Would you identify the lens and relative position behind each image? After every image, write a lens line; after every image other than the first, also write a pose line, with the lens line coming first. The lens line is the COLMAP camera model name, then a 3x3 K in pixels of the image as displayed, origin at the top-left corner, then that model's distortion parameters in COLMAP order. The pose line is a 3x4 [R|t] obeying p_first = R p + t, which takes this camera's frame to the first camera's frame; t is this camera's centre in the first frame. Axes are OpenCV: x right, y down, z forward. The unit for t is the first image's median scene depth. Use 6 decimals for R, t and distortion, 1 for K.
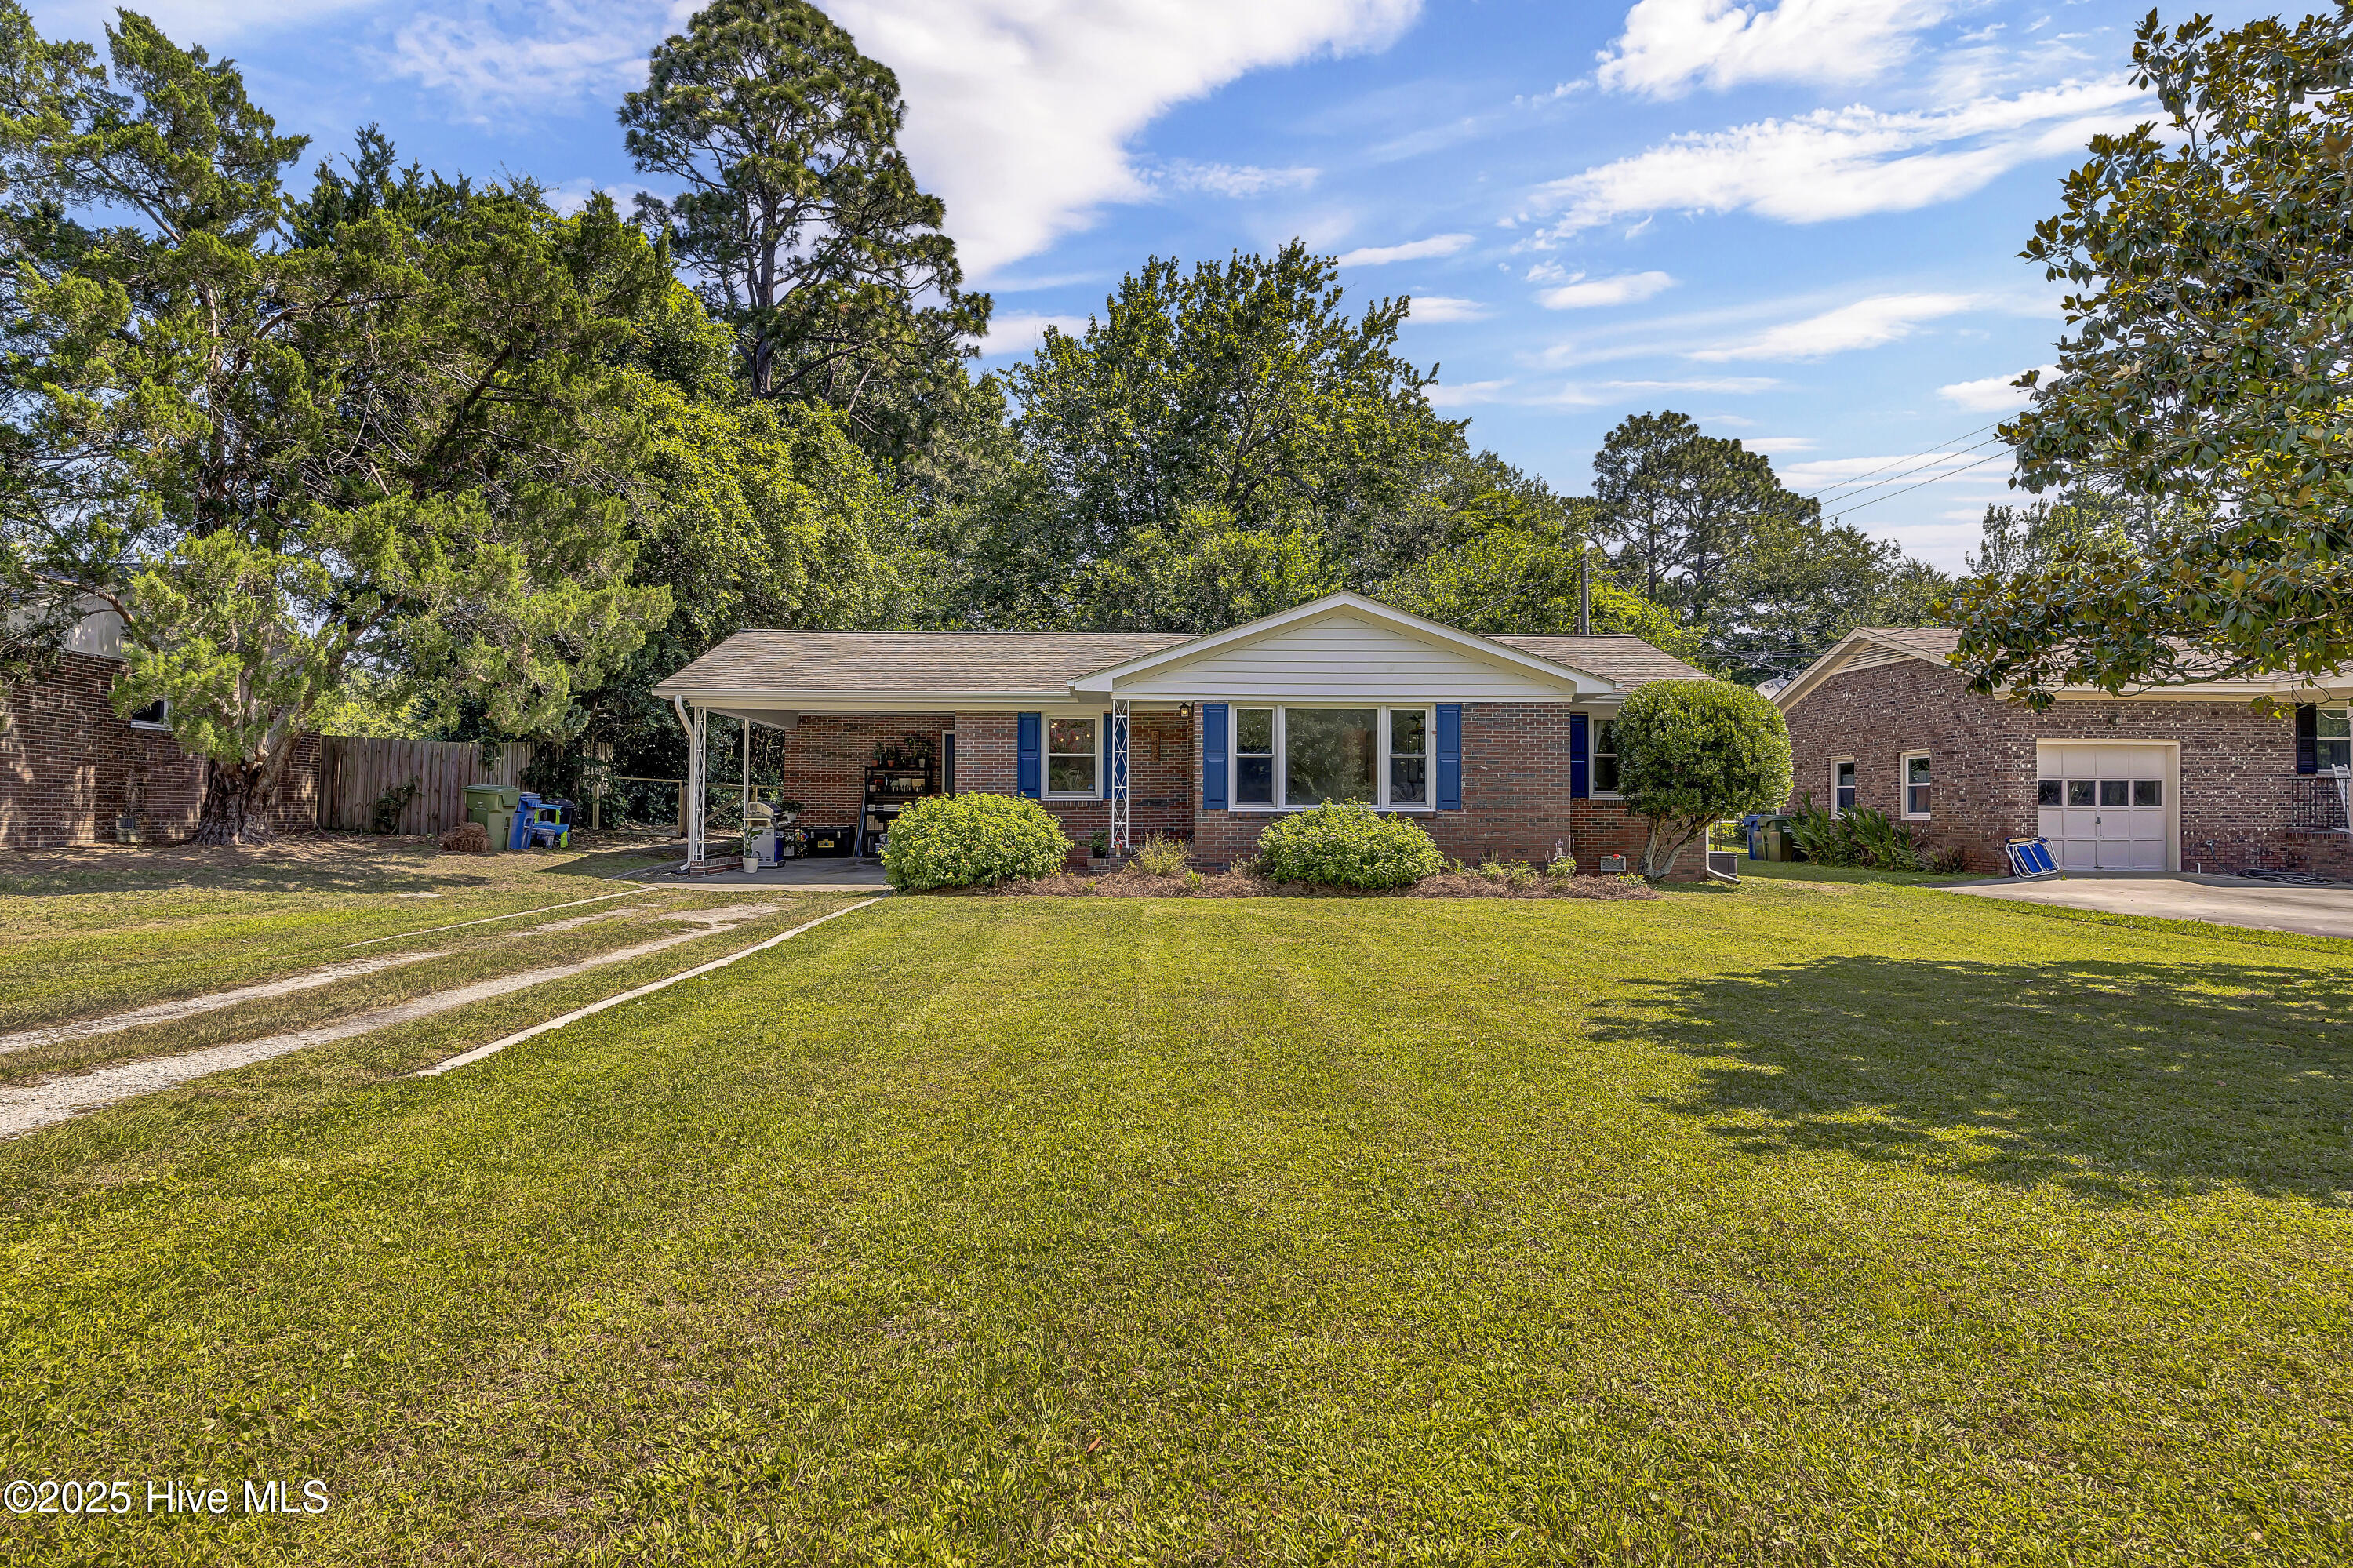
lens RADIAL K [[1295.5, 0, 1169.5], [0, 1295.5, 797.0], [0, 0, 1]] dist [-0.003852, 0.000123]
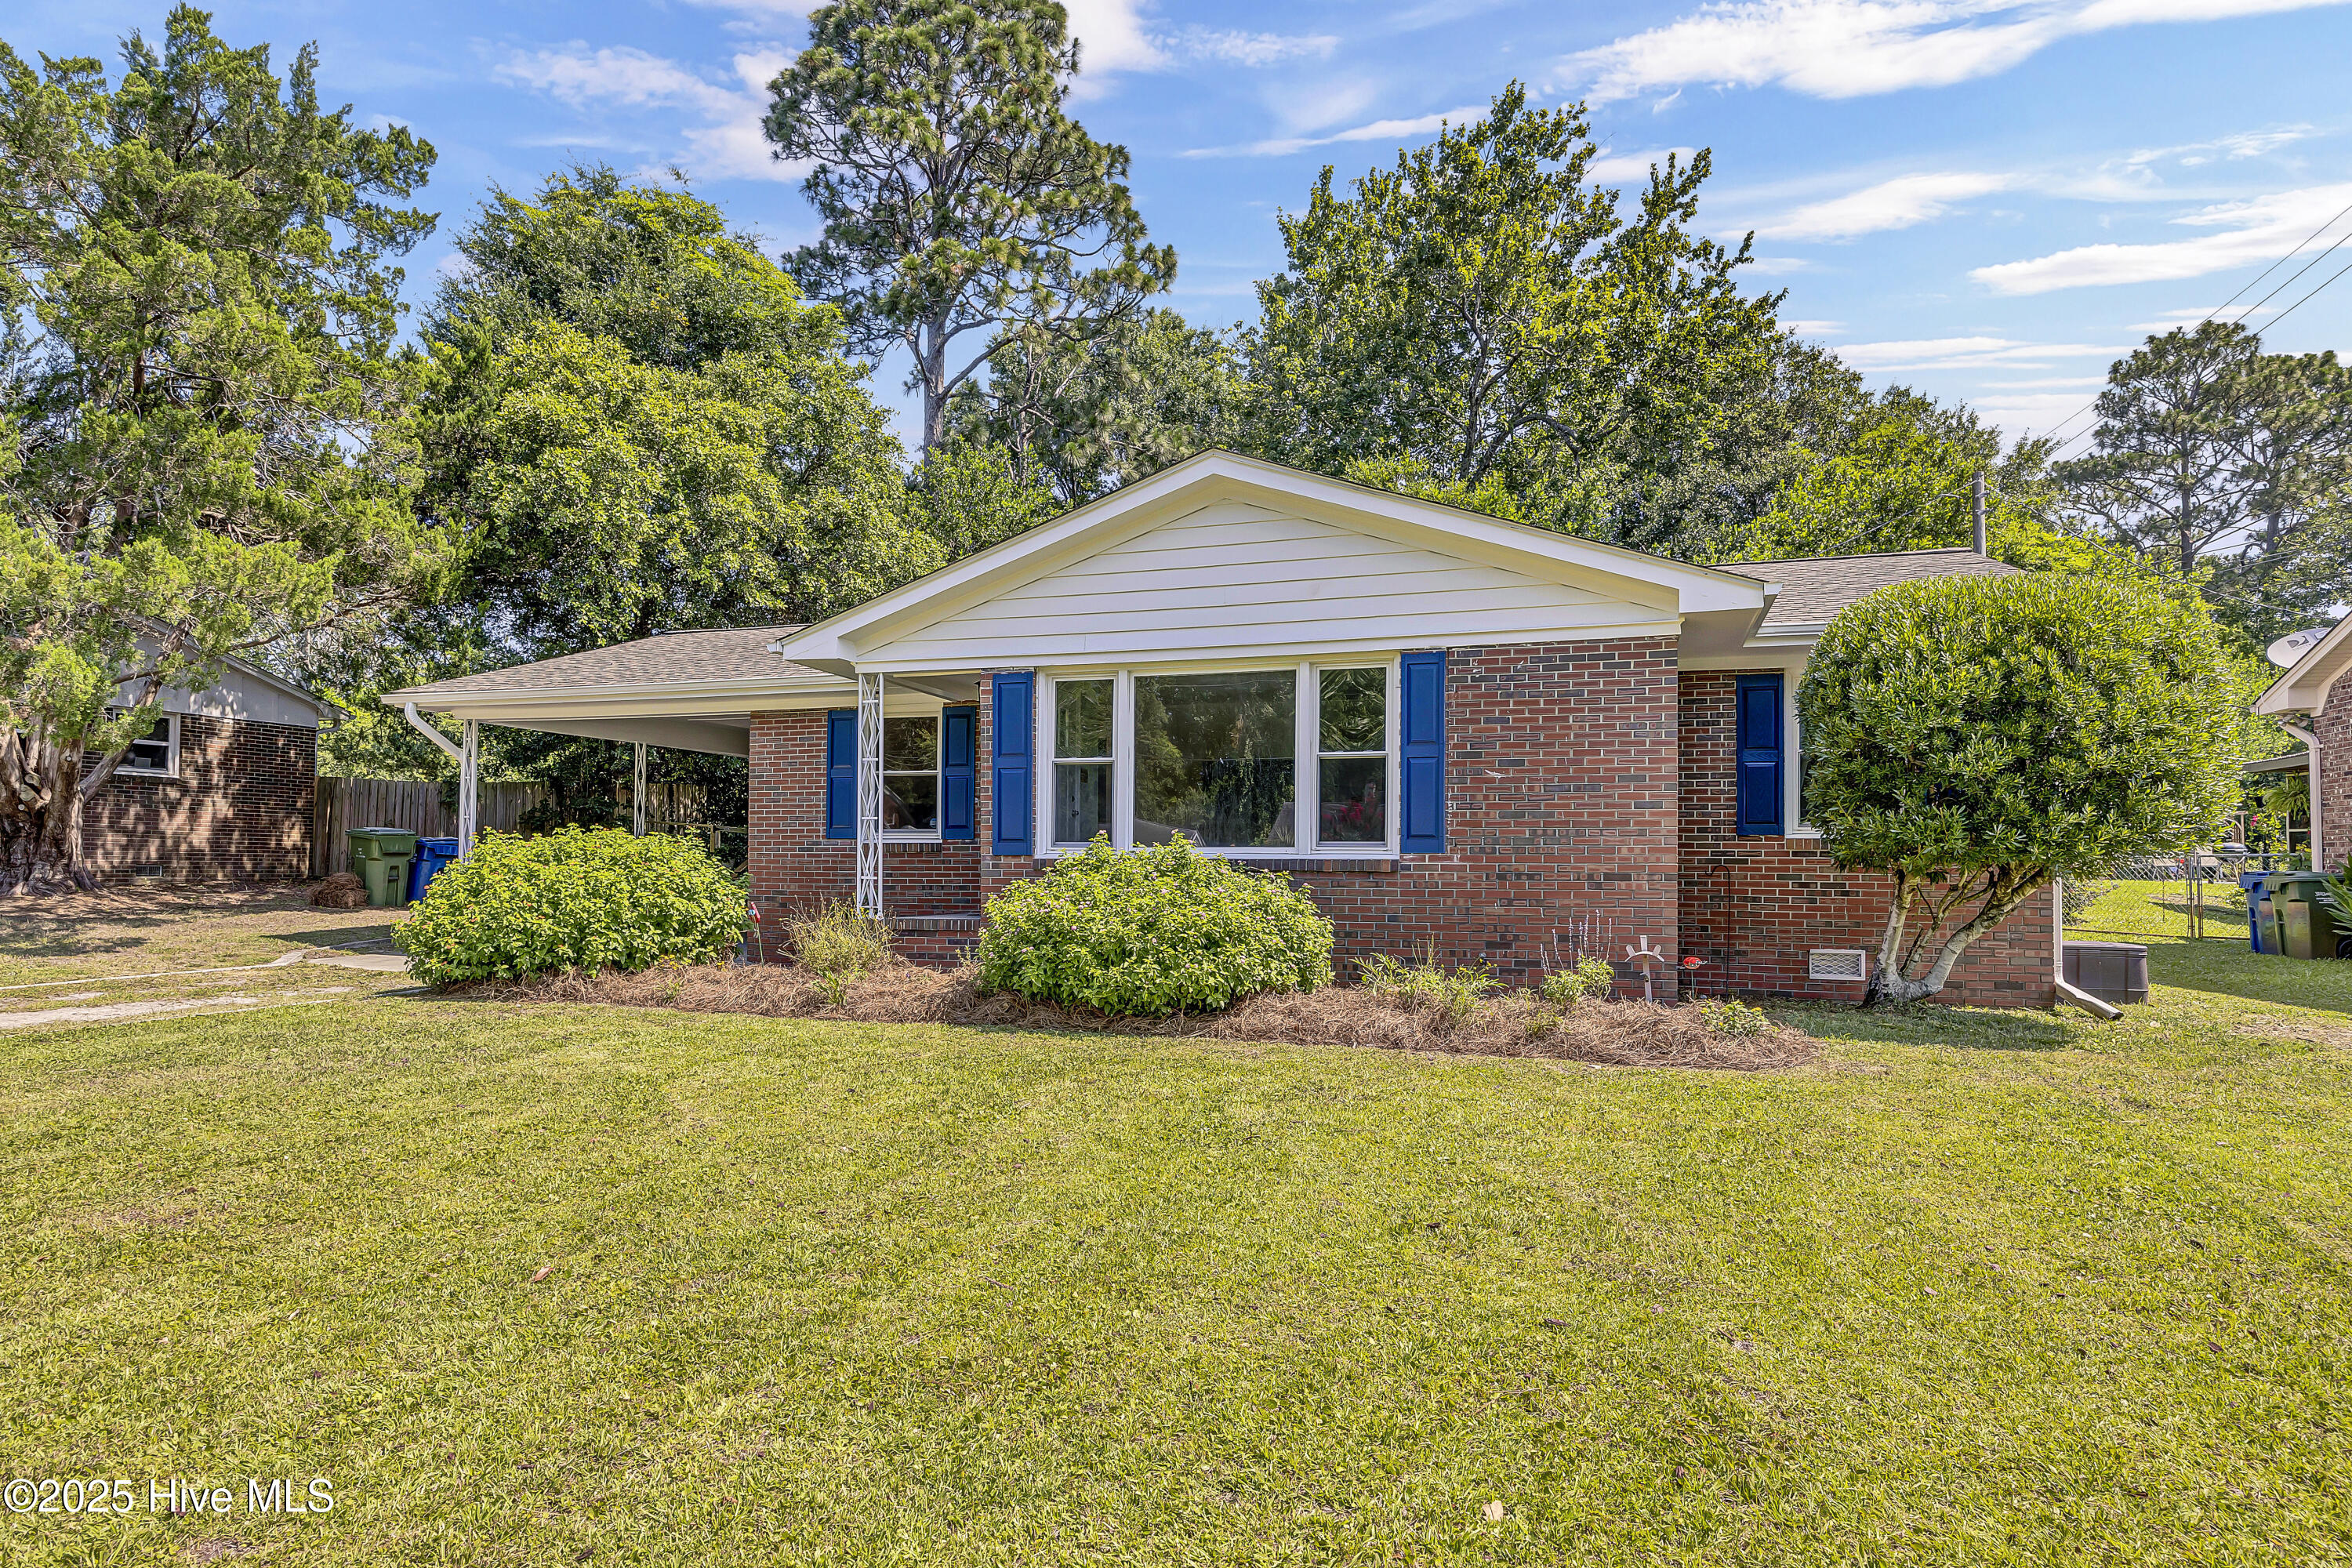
lens RADIAL K [[1260.2, 0, 1188.1], [0, 1260.2, 843.4], [0, 0, 1]] dist [-0.006568, -0.001266]
pose [[0.939525, -0.003483, -0.342462, 0.232104], [0.000743, 0.999967, -0.008132, 0.006797], [0.342478, 0.007386, 0.939497, 0.383485]]
